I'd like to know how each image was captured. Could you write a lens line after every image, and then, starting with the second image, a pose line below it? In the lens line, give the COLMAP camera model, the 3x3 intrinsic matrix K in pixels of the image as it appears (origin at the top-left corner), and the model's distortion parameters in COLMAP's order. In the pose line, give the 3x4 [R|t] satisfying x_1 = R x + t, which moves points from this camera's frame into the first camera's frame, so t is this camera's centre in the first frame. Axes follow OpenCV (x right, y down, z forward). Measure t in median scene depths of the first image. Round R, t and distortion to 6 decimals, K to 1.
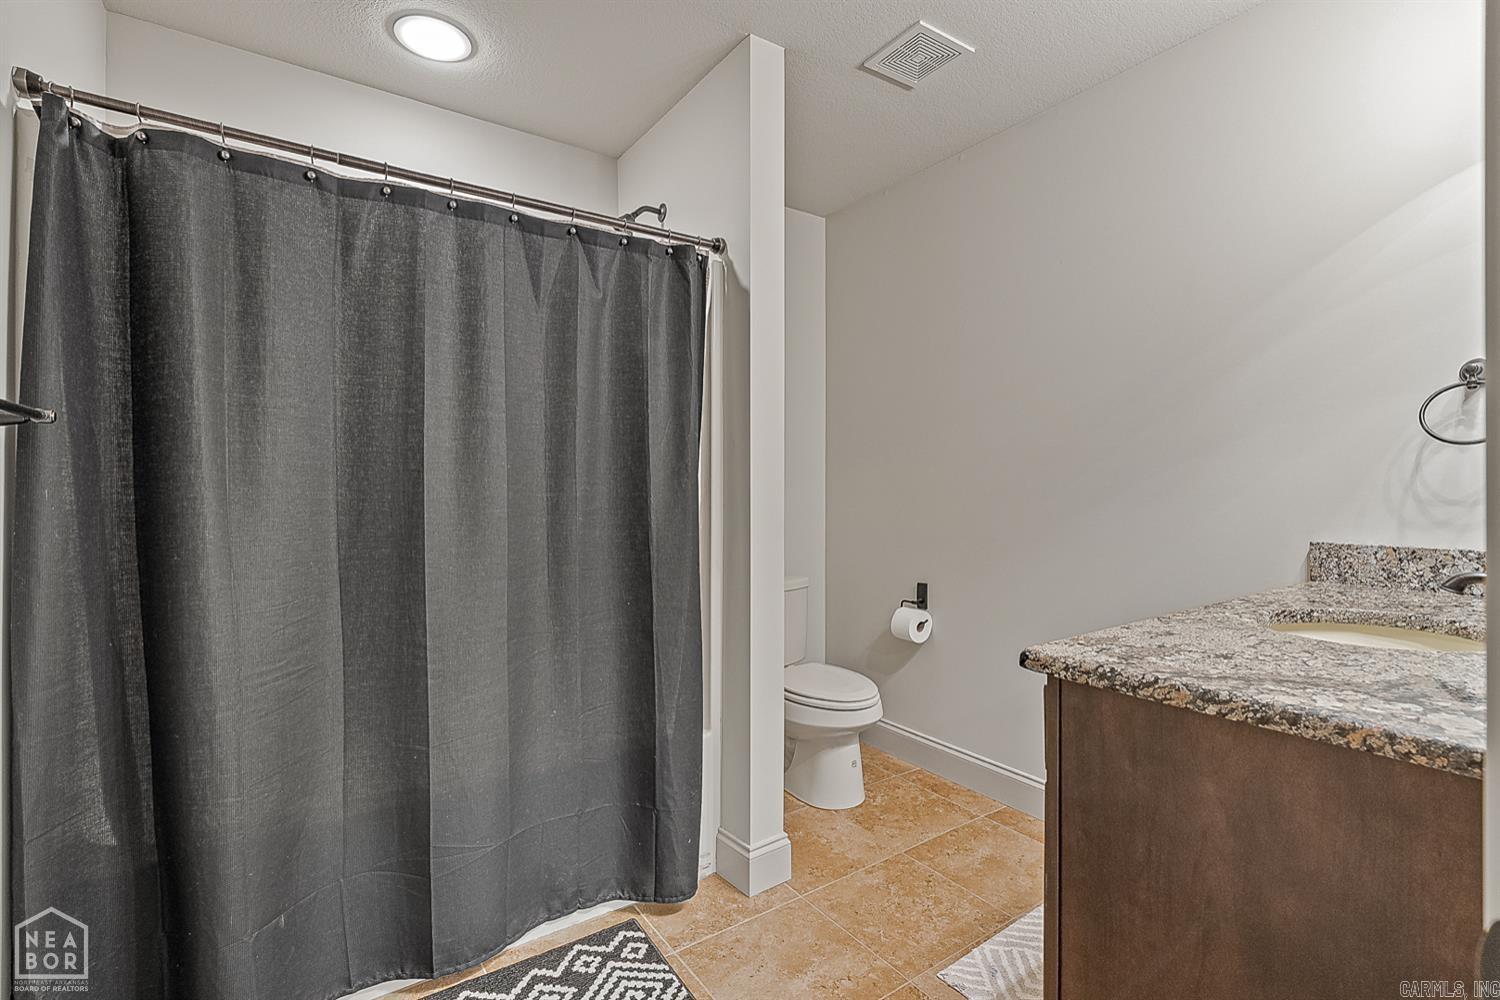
lens RADIAL K [[683.9, 0, 750.0], [0, 683.9, 499.8], [0, 0, 1]] dist [0.000779, 0.000020]
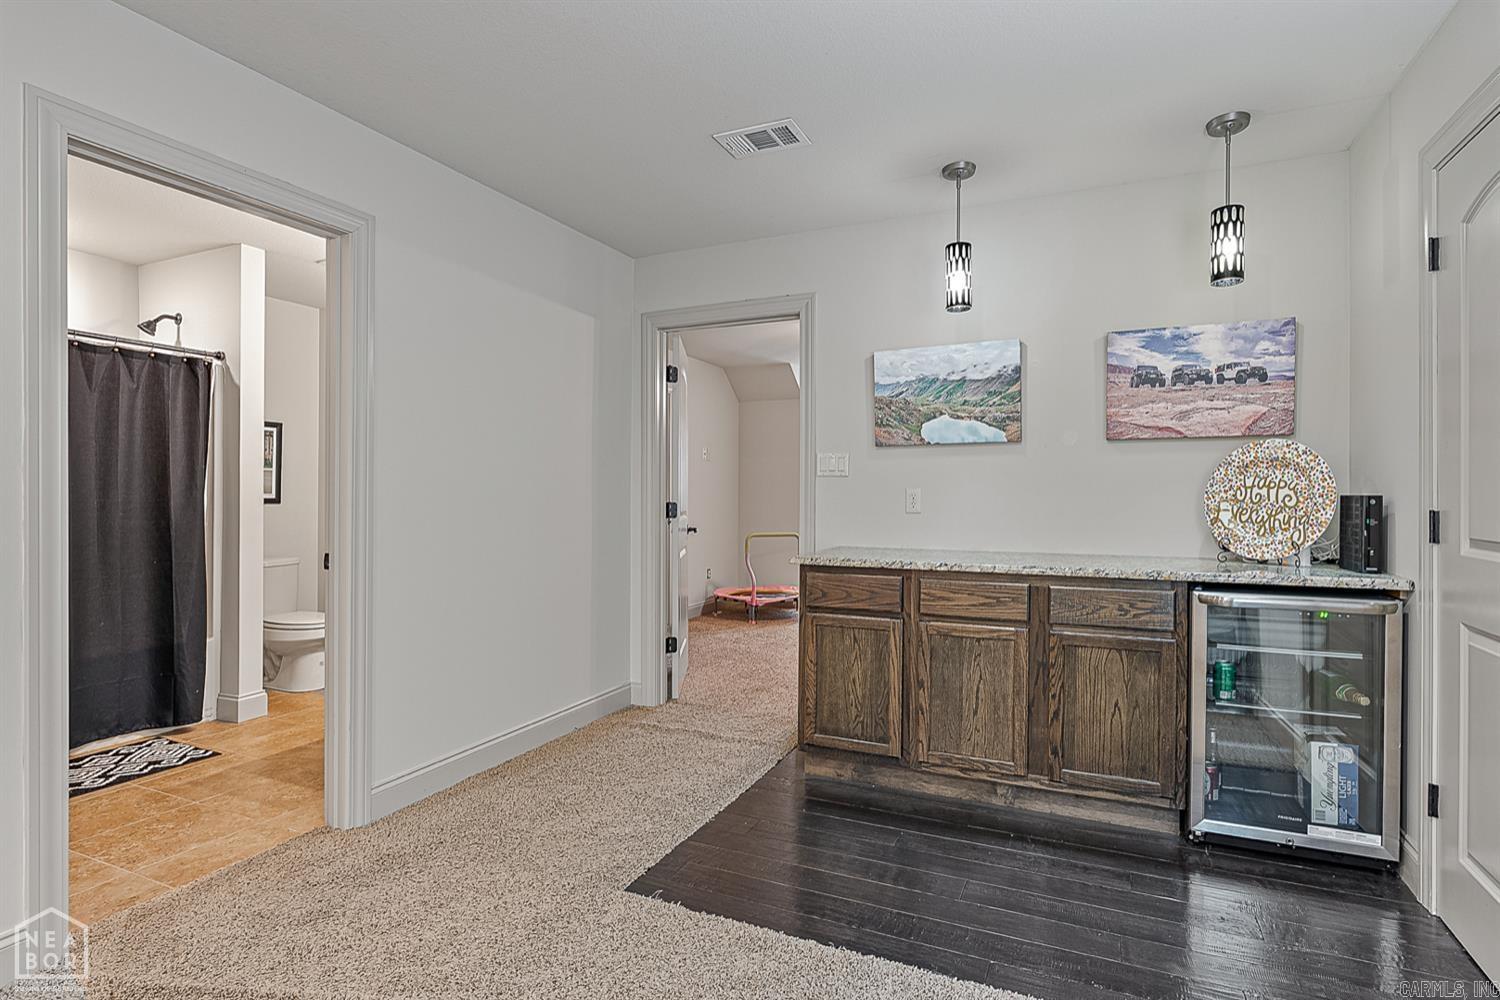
lens RADIAL K [[752.4, 0, 753.3], [0, 752.4, 501.3], [0, 0, 1]] dist [-0.000753, 0.001196]
pose [[0.856930, 0.003128, 0.515423, 0.140225], [-0.000720, 0.999988, -0.004873, 0.003125], [-0.515432, 0.003805, 0.856922, -1.420162]]
